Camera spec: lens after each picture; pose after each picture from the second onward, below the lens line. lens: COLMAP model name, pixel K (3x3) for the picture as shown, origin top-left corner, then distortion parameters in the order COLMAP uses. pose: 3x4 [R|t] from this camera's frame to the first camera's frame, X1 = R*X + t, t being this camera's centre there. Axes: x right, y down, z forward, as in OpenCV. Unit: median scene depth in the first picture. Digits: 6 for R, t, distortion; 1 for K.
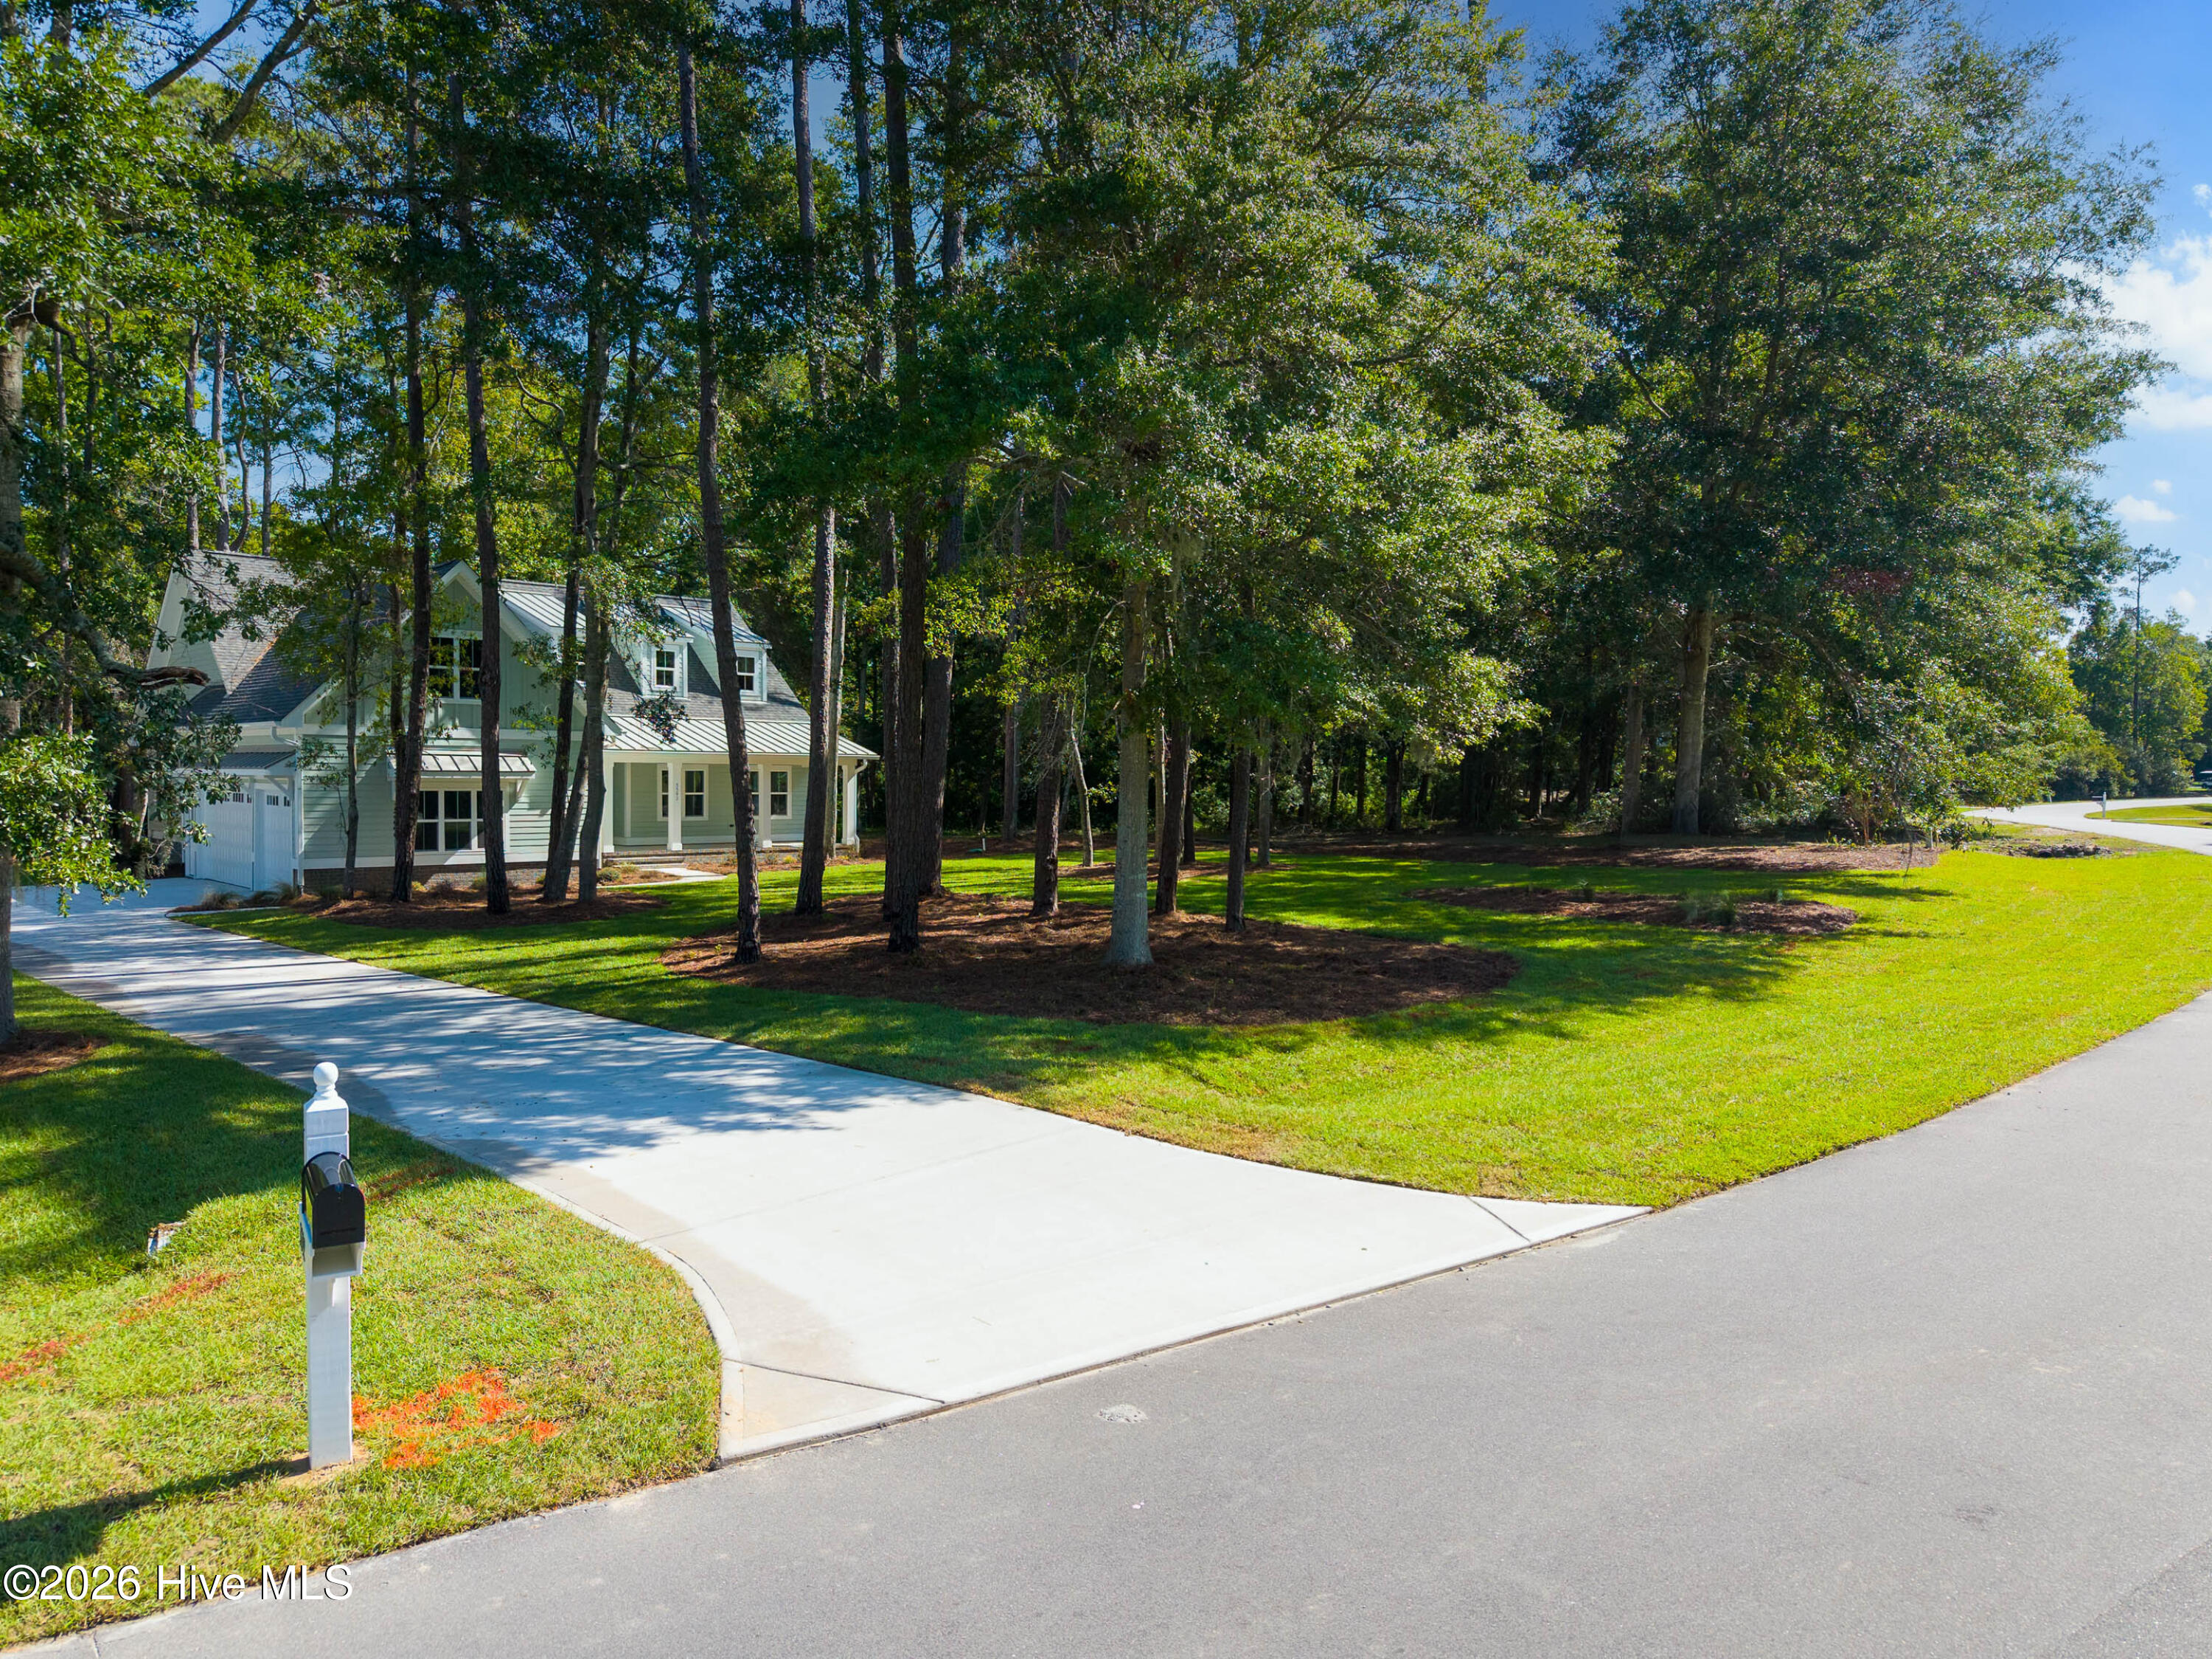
lens RADIAL K [[1502.7, 0, 1111.4], [0, 1502.7, 836.5], [0, 0, 1]] dist [0.051709, -0.037448]
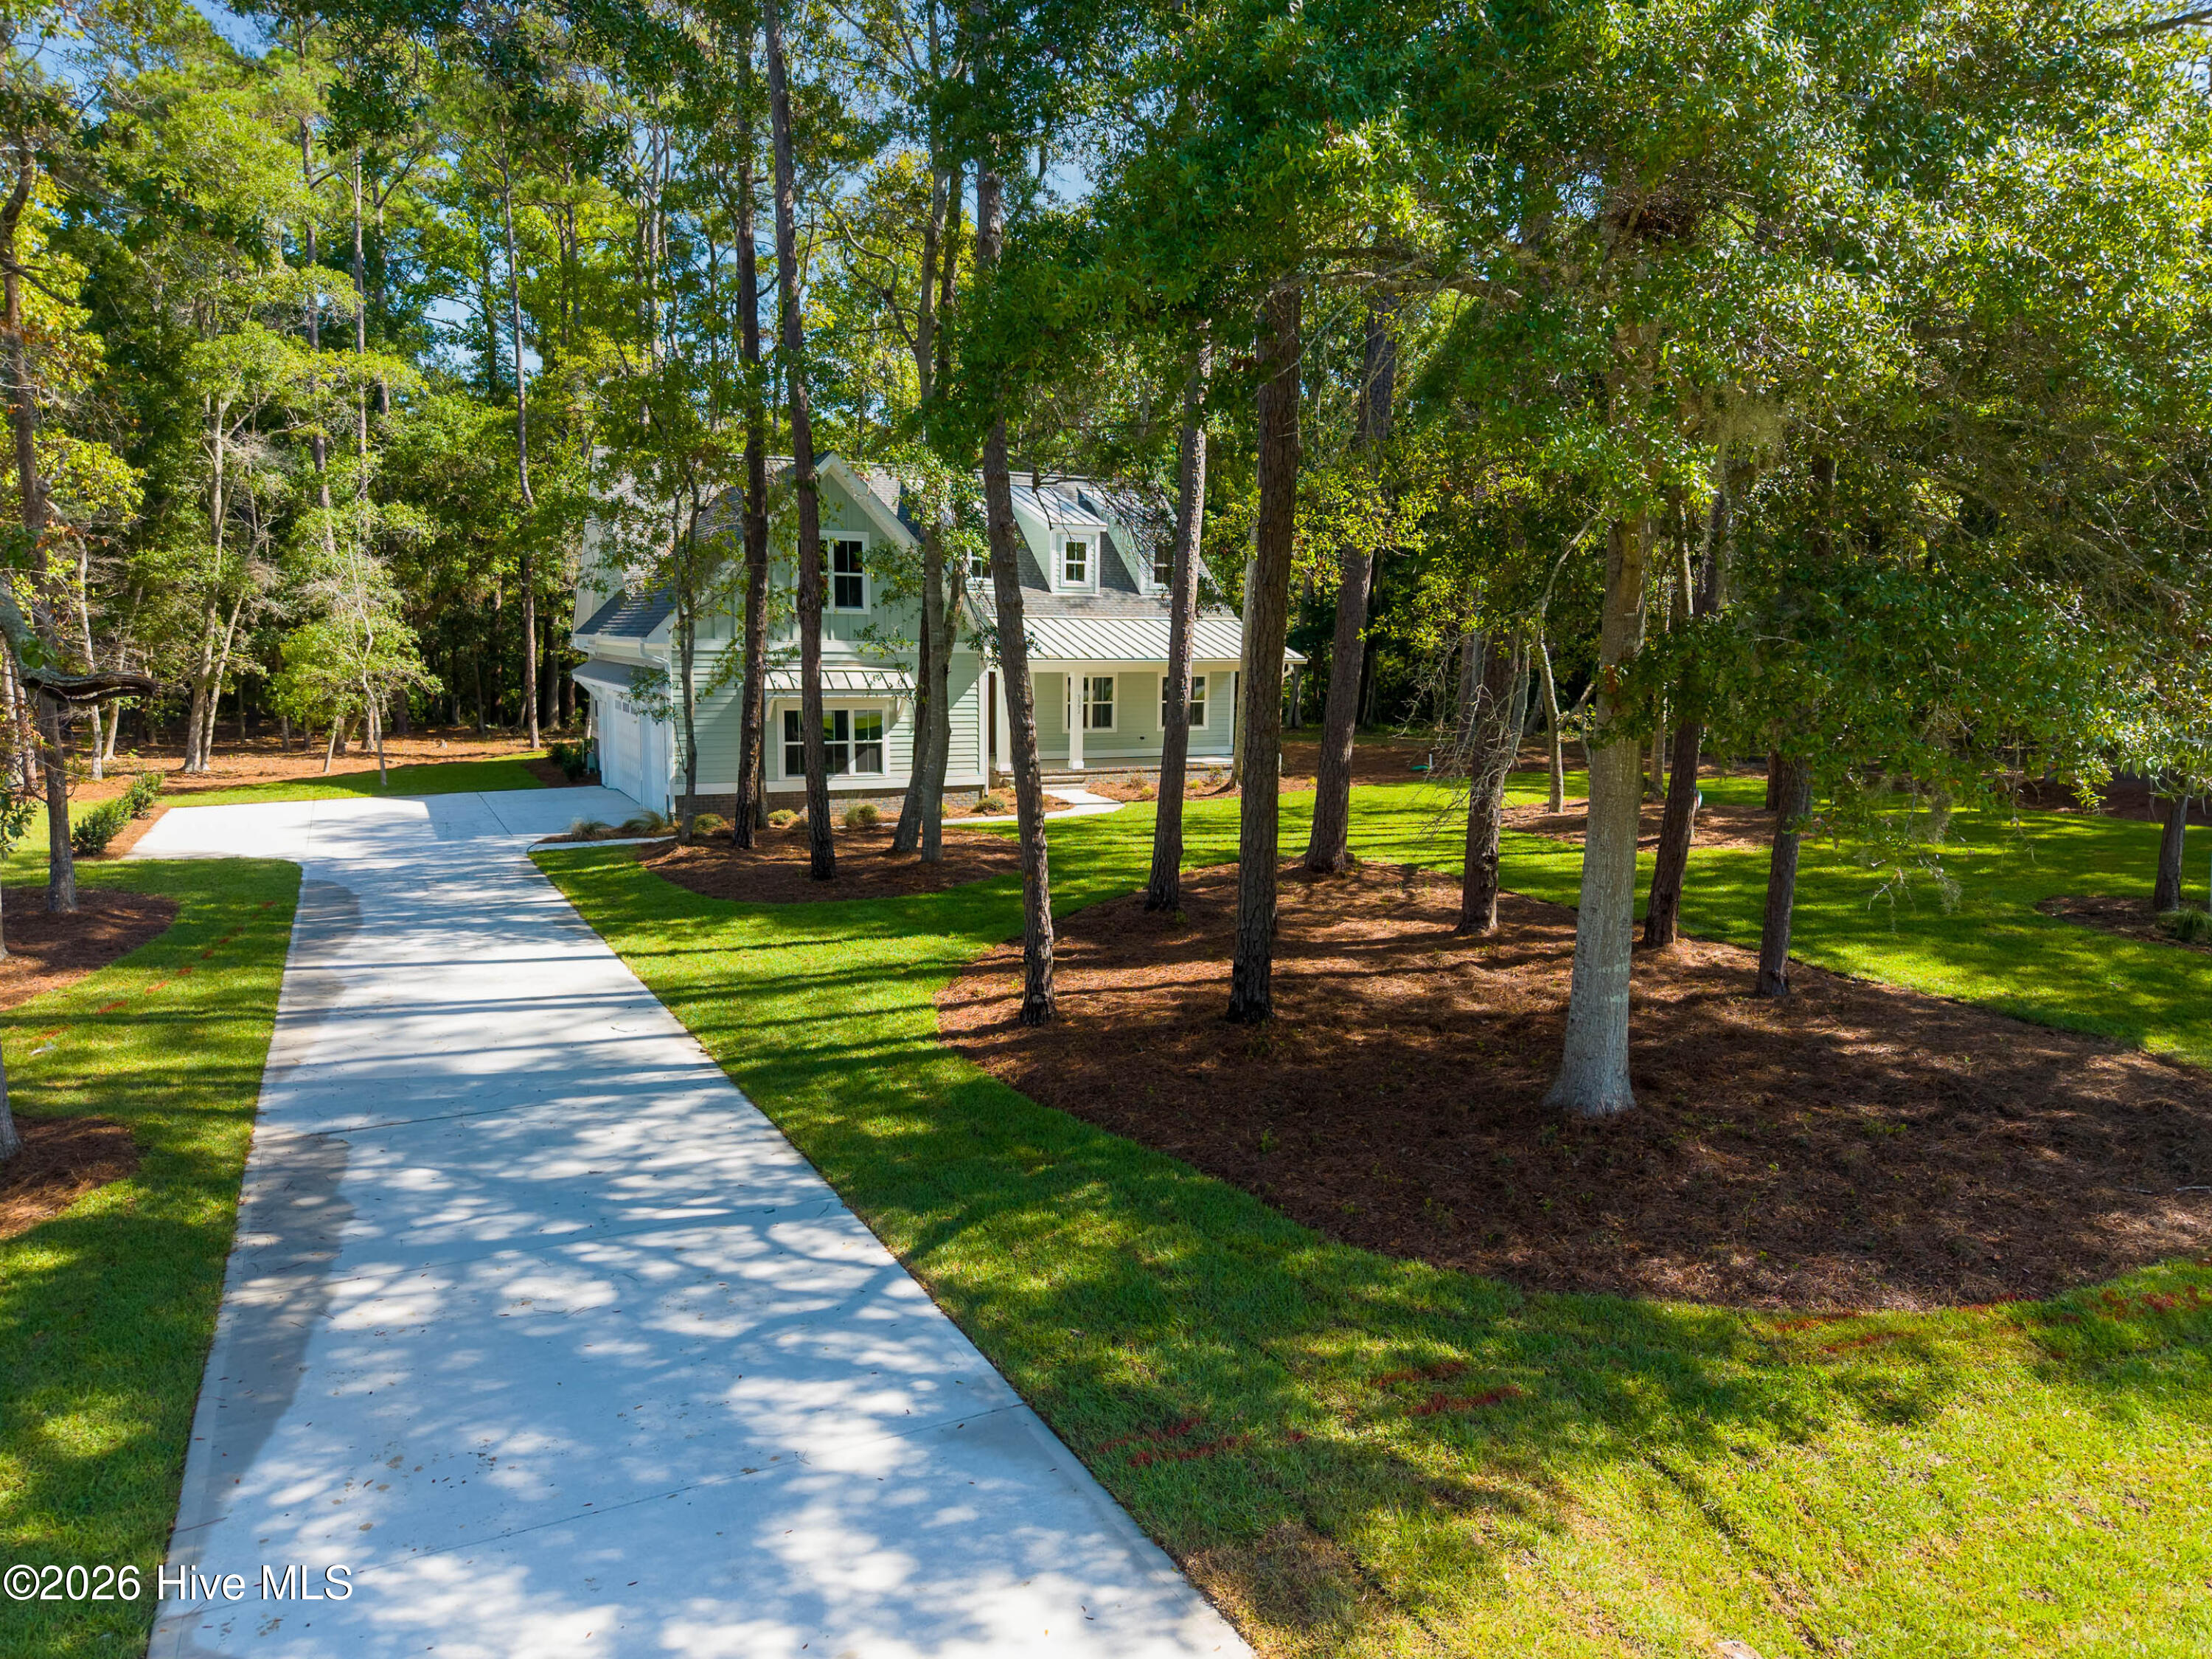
lens RADIAL K [[1502.7, 0, 1097.1], [0, 1502.7, 827.5], [0, 0, 1]] dist [0.051709, -0.037448]
pose [[0.949186, 0.043096, -0.311750, 0.007150], [-0.016731, 0.996089, 0.086757, -0.067207], [0.314270, -0.077132, 0.946195, 0.306370]]
